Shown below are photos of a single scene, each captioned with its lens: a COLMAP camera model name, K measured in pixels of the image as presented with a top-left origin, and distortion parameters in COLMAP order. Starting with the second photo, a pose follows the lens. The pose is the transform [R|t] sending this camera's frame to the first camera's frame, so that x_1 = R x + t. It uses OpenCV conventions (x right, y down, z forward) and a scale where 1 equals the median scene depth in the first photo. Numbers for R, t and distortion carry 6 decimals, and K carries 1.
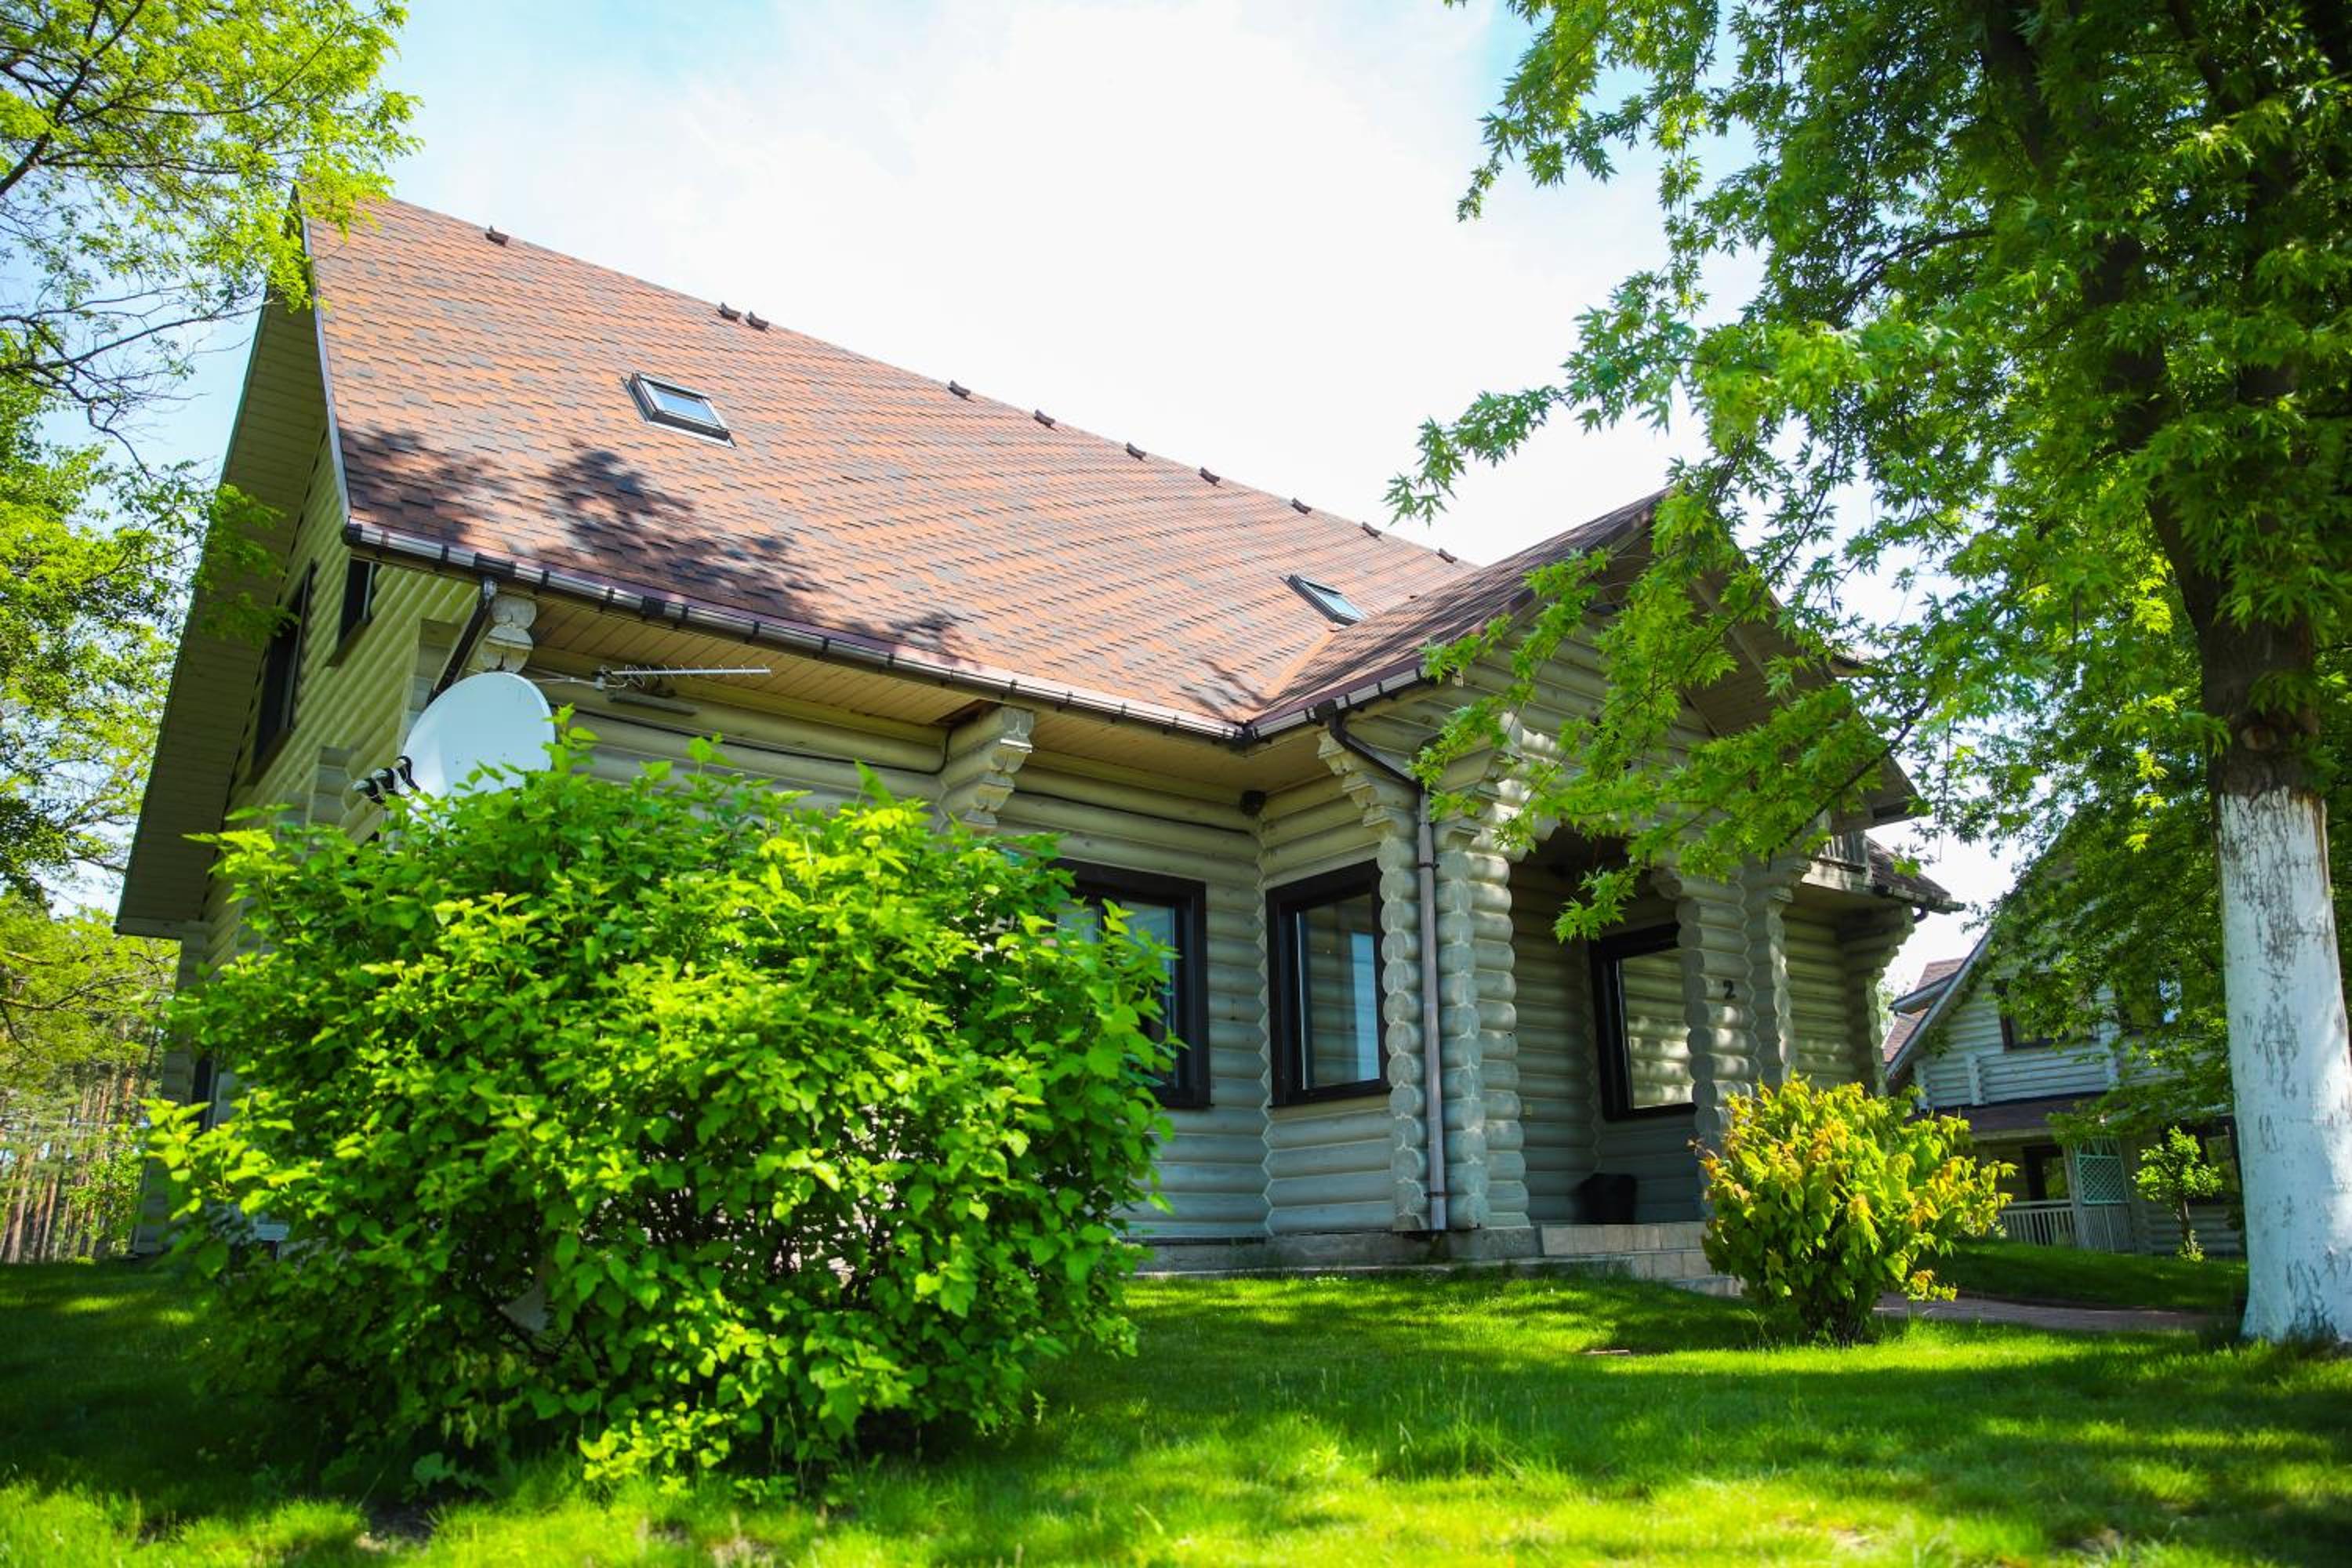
lens RADIAL K [[1645.5, 0, 1176.0], [0, 1645.5, 784.0], [0, 0, 1]] dist [-0.121806, 0.089254]
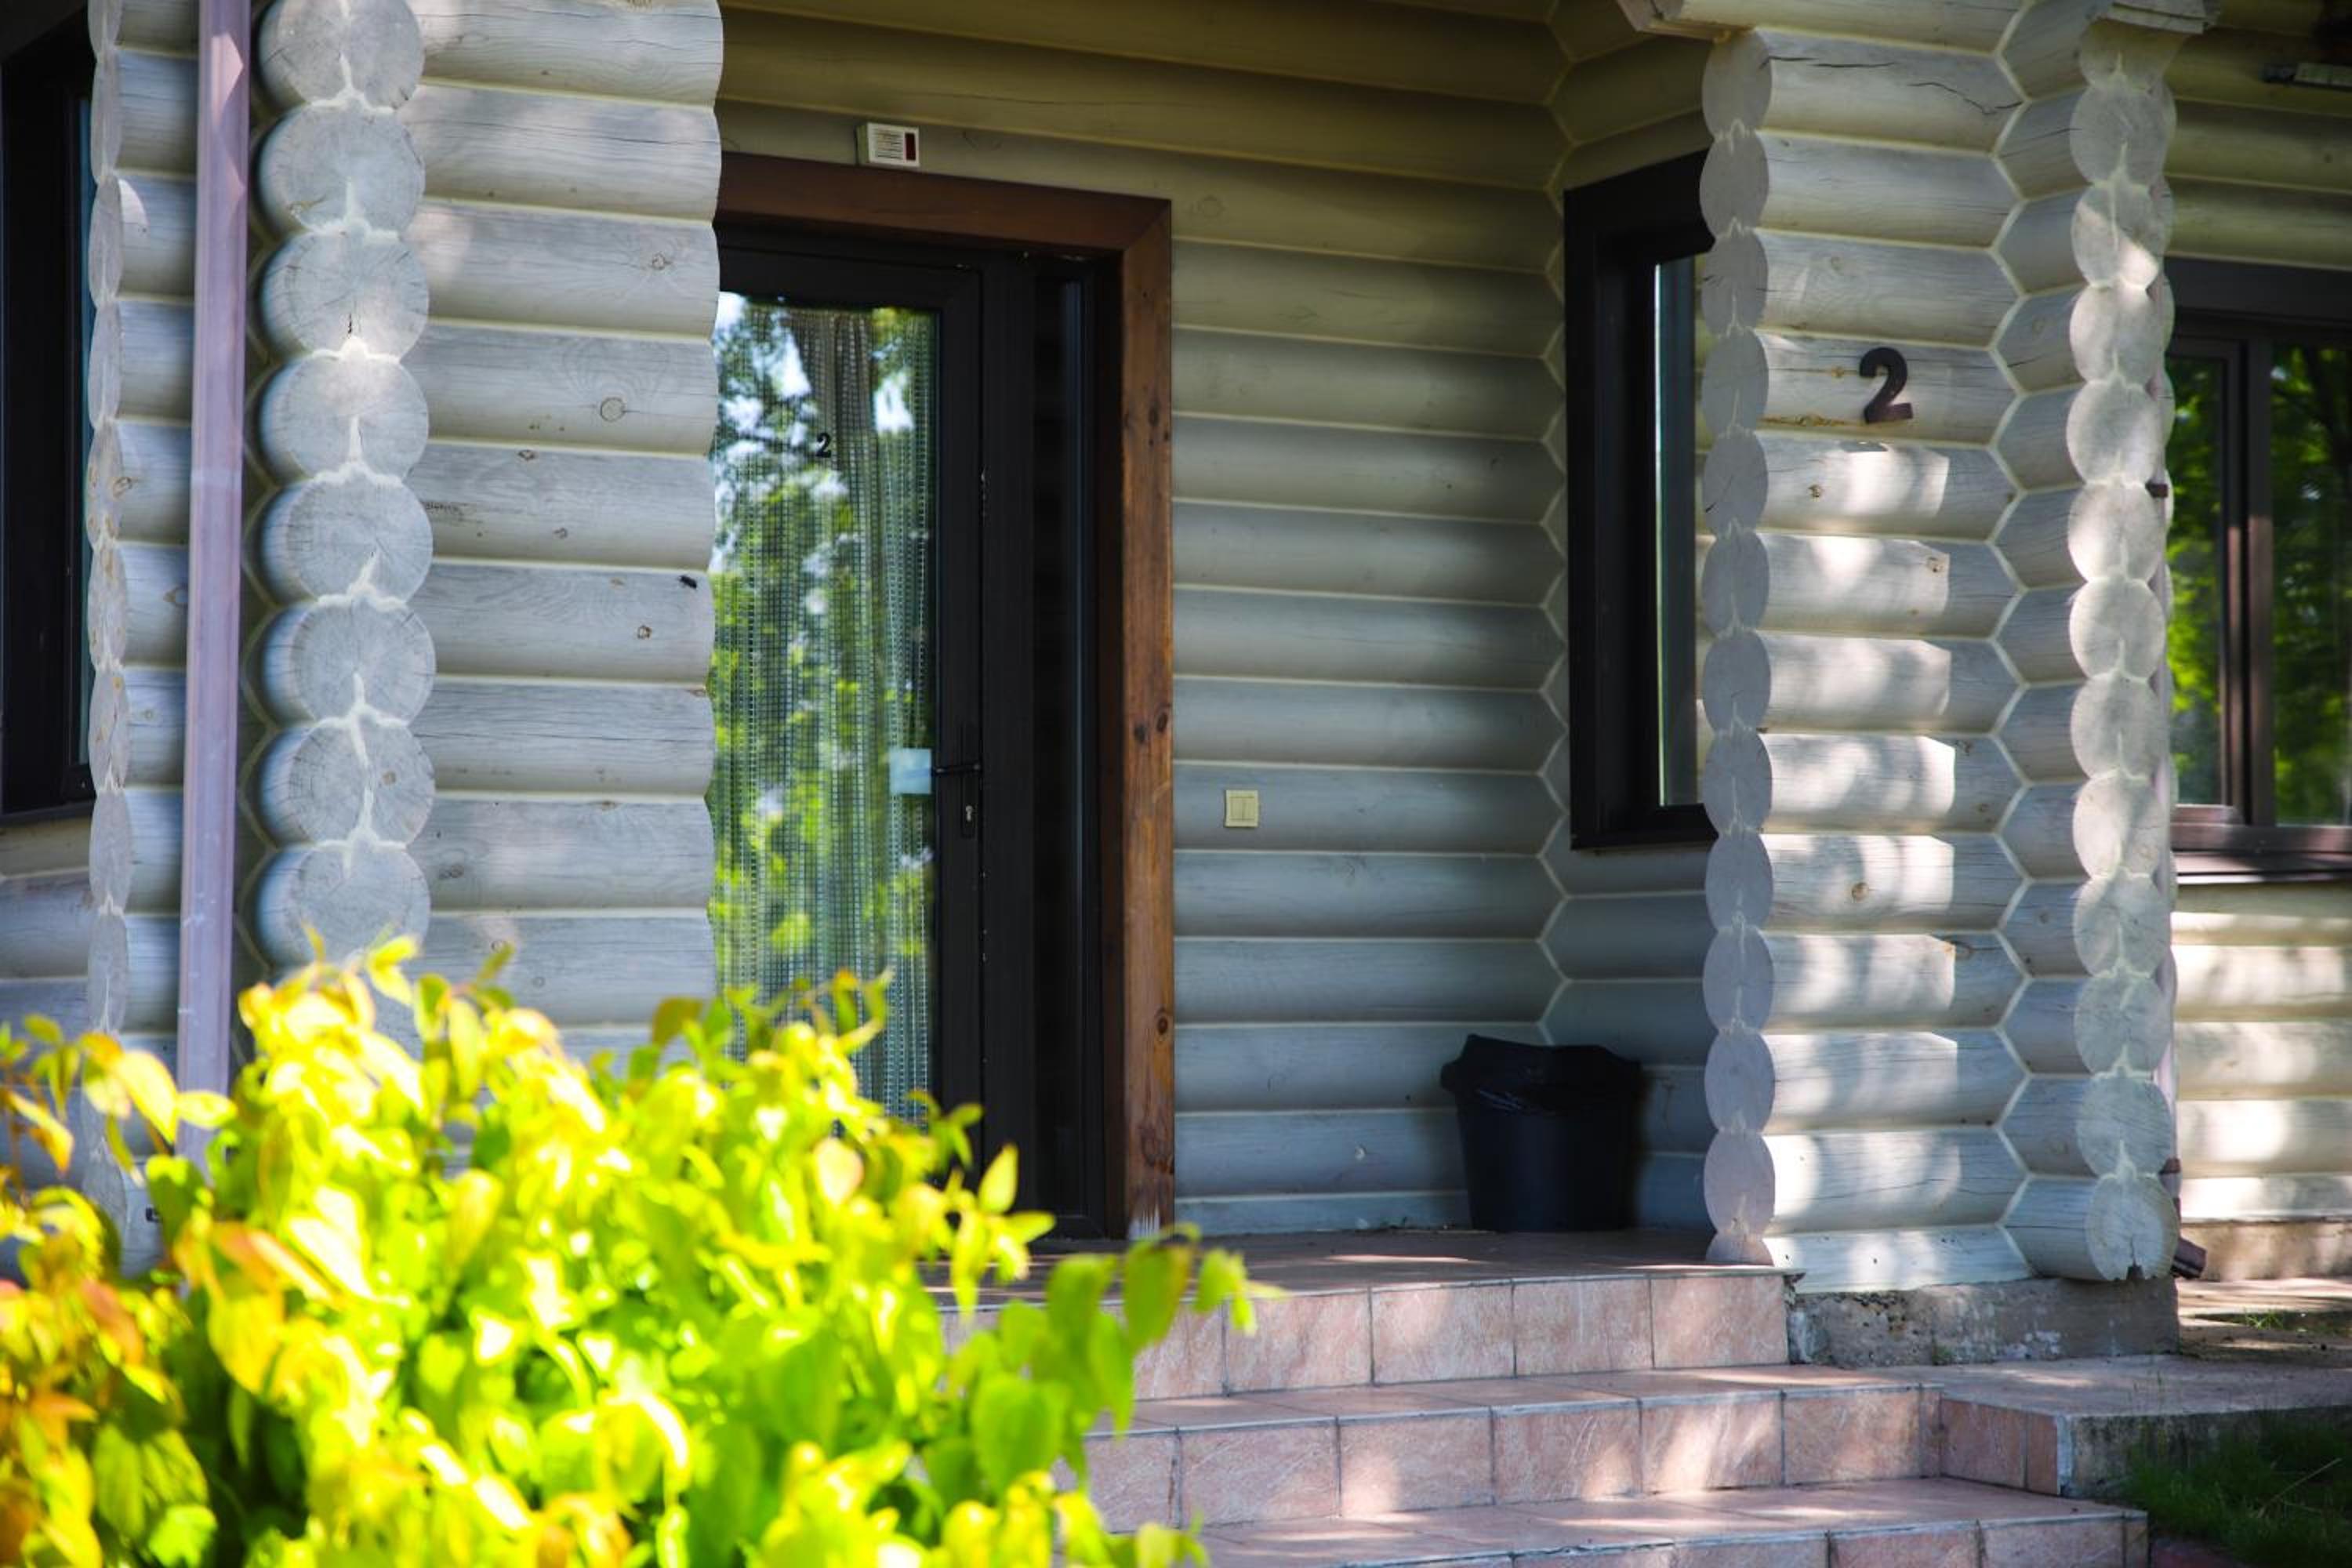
lens RADIAL K [[4361.7, 0, 1176.0], [0, 4361.7, 784.0], [0, 0, 1]] dist [0.256883, -0.490038]
pose [[0.989821, 0.006464, -0.142170, 0.394481], [0.027042, 0.972227, 0.232472, 0.026562], [0.139724, -0.233950, 0.962156, 0.349295]]
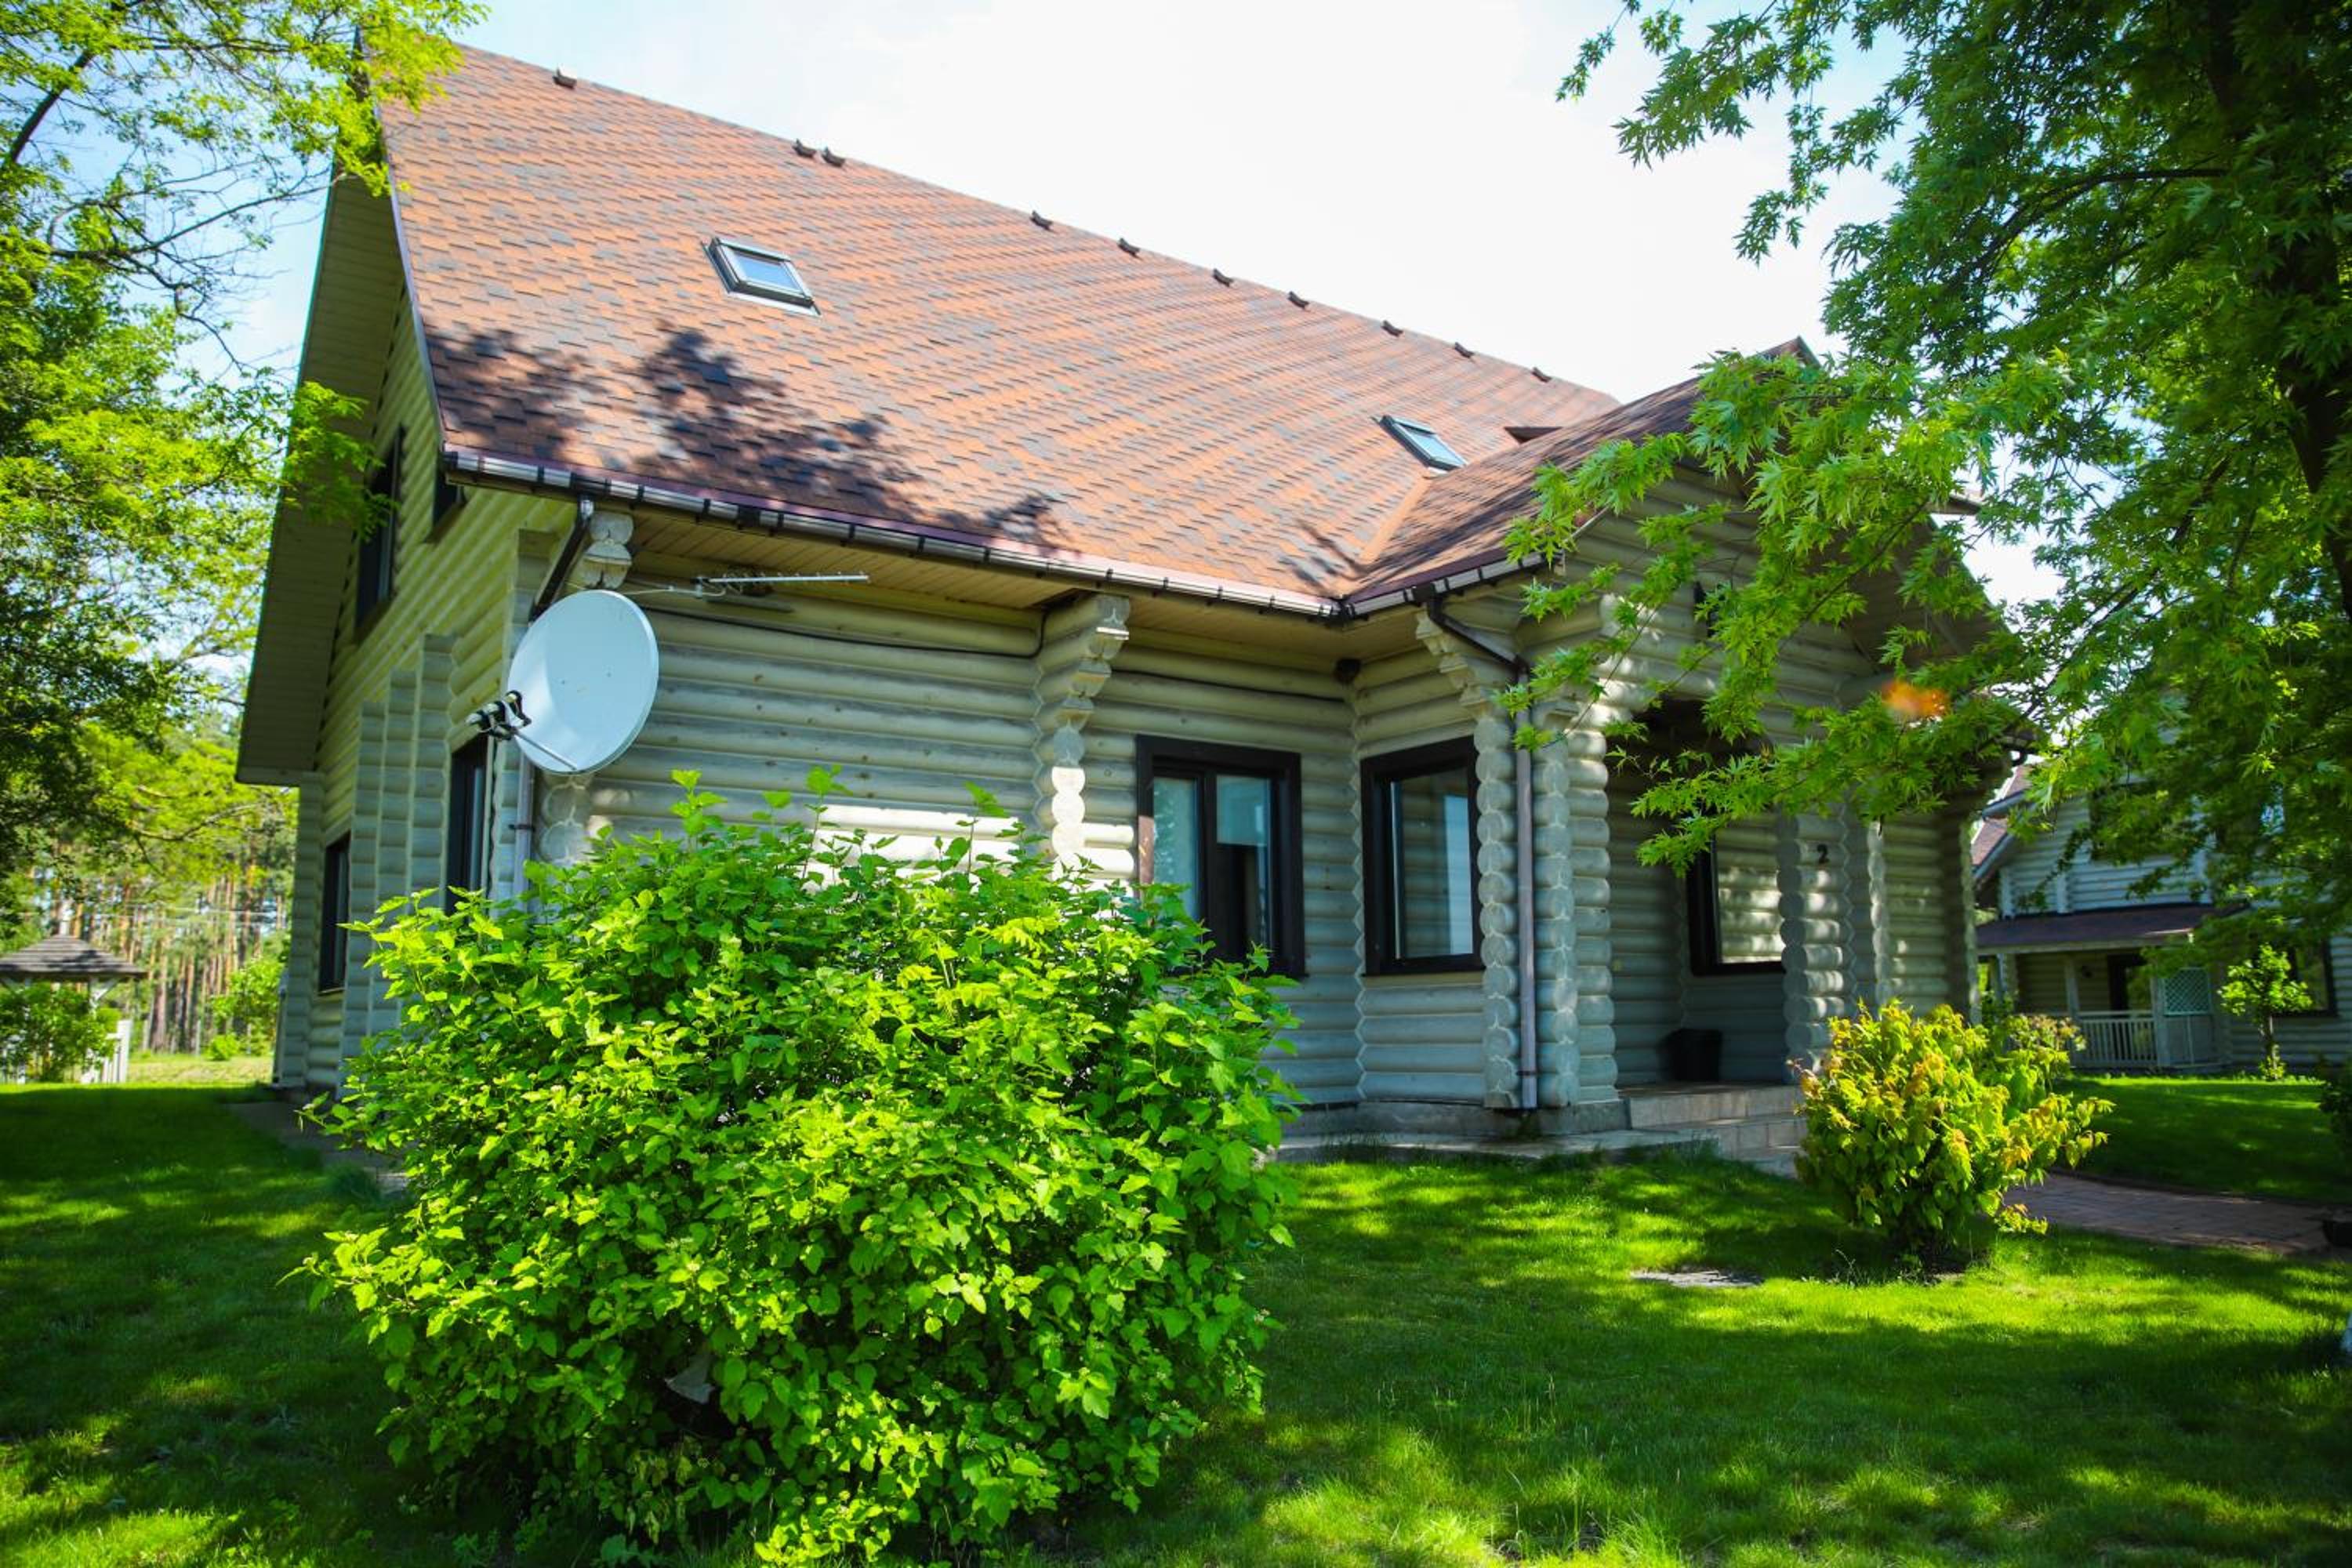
lens RADIAL K [[1638.9, 0, 1176.0], [0, 1638.9, 784.0], [0, 0, 1]] dist [-0.113564, 0.076722]
pose [[0.998792, -0.001649, -0.049100, -0.009846], [0.008407, 0.990429, 0.137764, -0.066963], [0.048403, -0.138010, 0.989247, 0.005493]]
